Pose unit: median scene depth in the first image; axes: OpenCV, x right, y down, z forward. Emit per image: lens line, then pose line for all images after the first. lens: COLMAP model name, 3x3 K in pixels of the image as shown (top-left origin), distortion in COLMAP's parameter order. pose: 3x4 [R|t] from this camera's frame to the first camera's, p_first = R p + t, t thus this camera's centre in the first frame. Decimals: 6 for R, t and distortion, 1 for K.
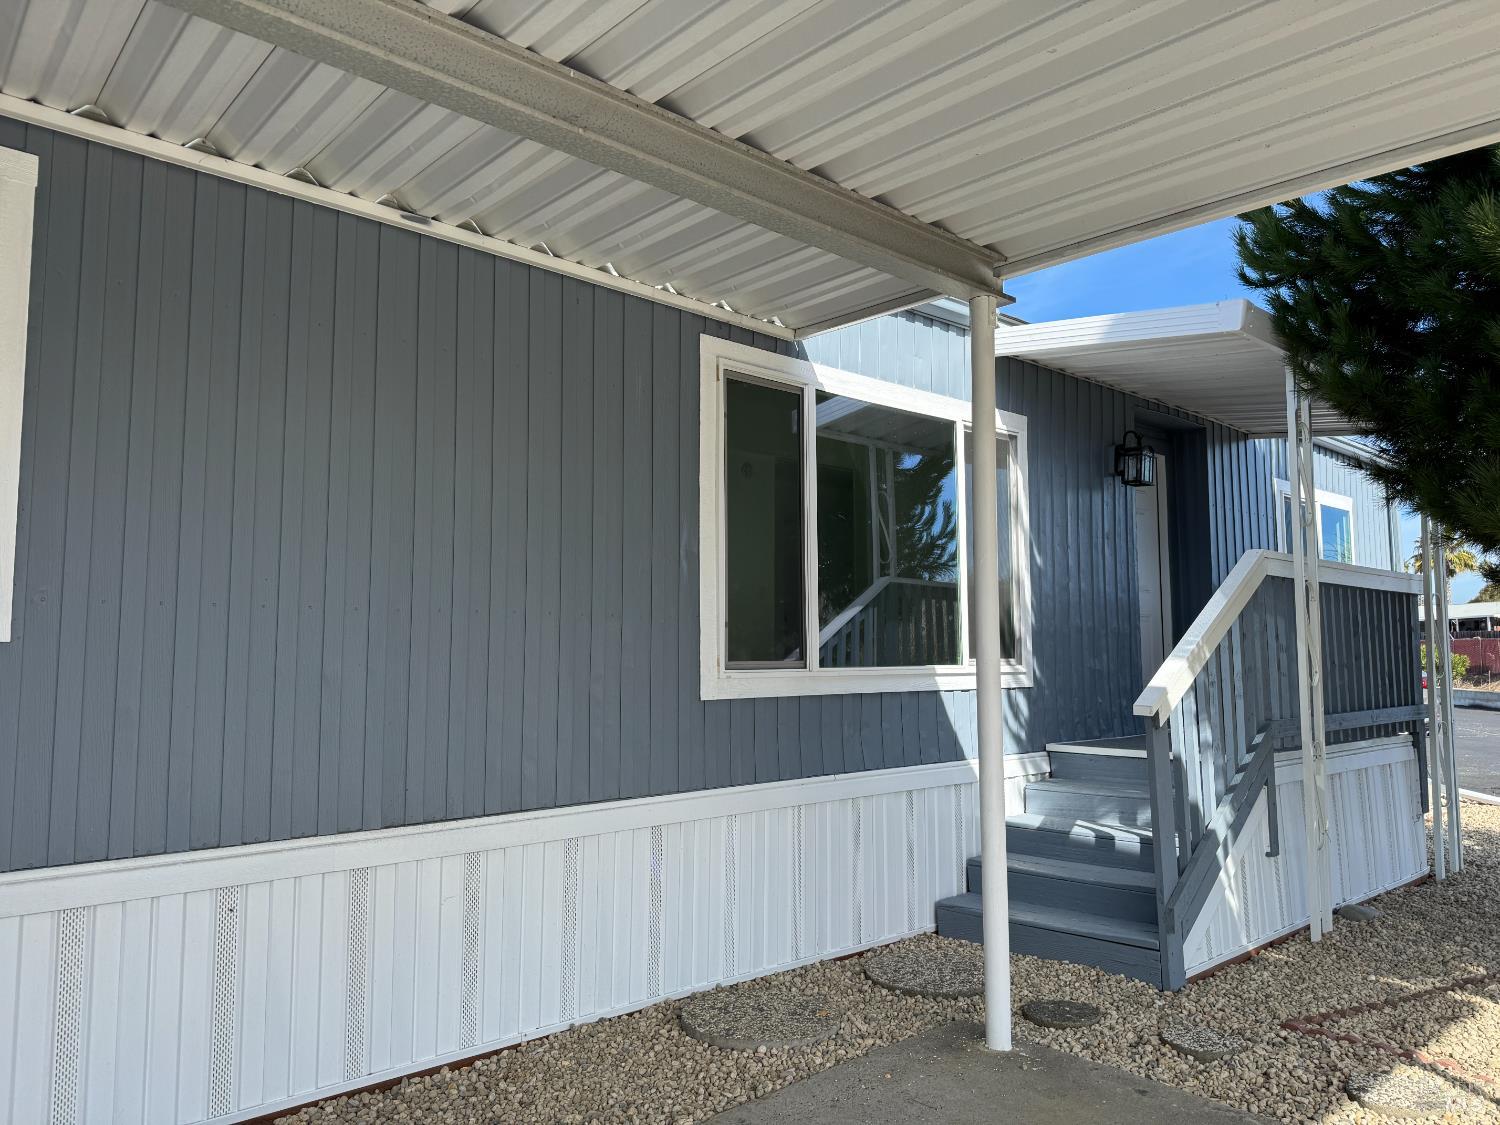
lens RADIAL K [[1050.1, 0, 740.8], [0, 1050.1, 562.1], [0, 0, 1]] dist [0.064528, -0.078280]
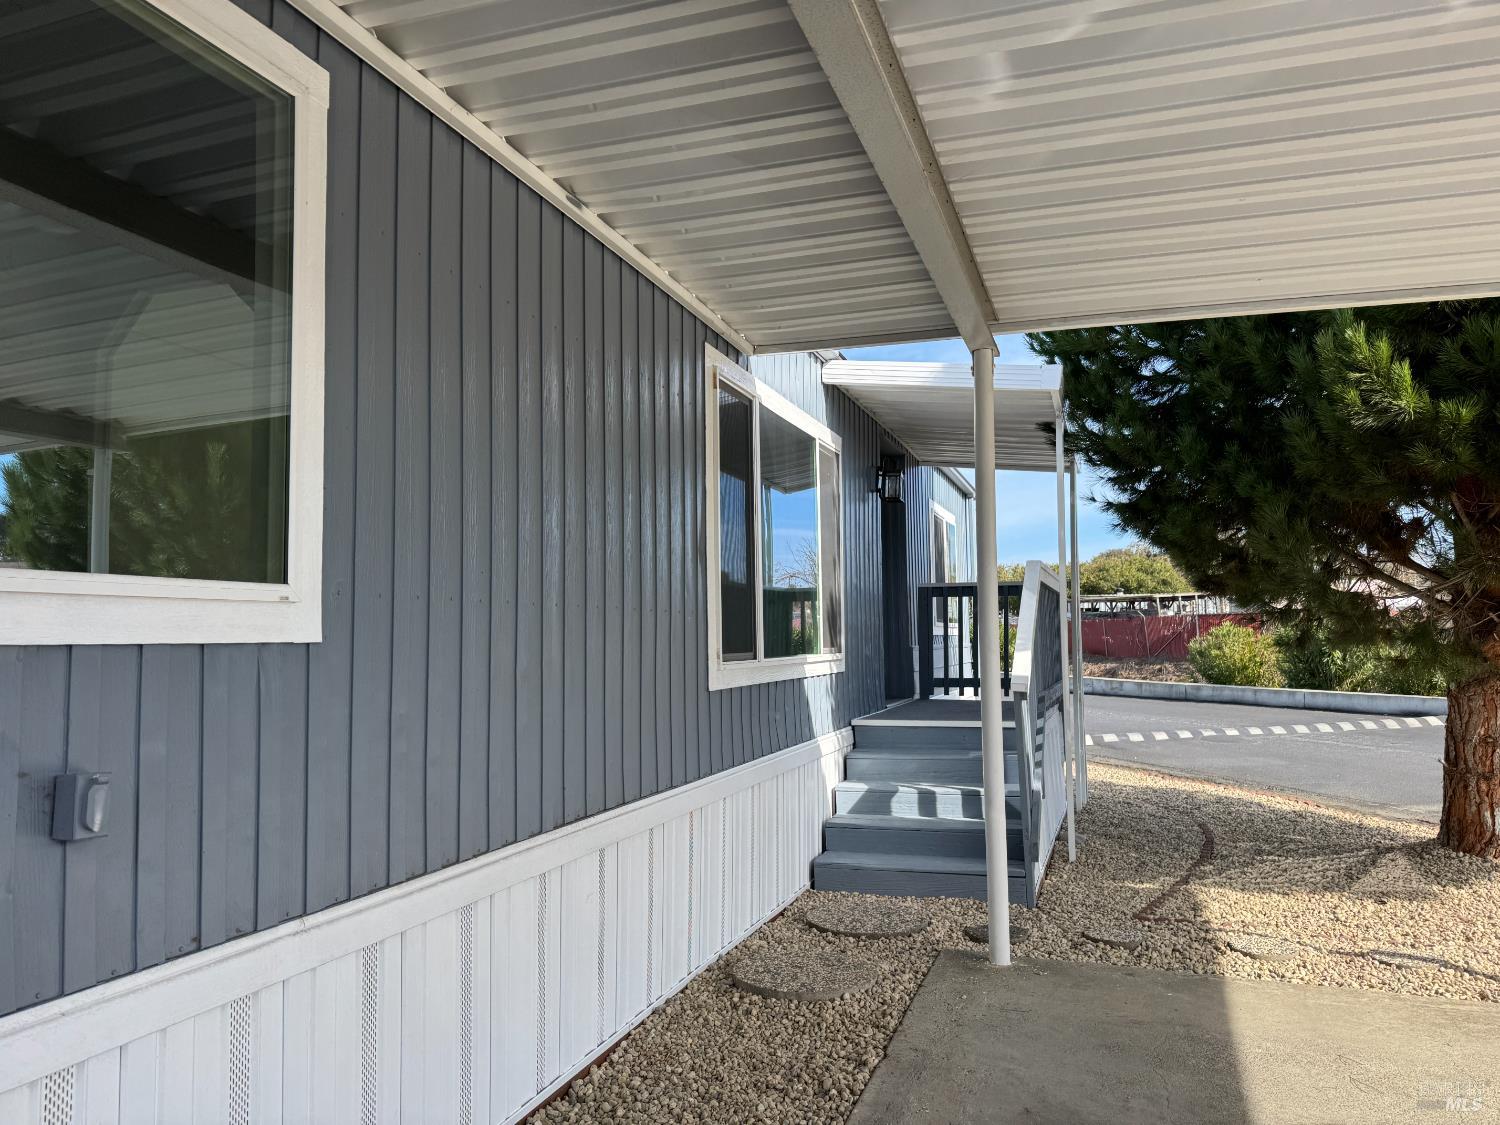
lens RADIAL K [[1050.1, 0, 740.8], [0, 1050.1, 562.1], [0, 0, 1]] dist [0.064528, -0.078280]
pose [[0.875487, 0.031478, 0.482215, -0.524494], [-0.038329, 0.999256, 0.004360, -0.003788], [-0.481719, -0.022300, 0.876042, 0.060075]]
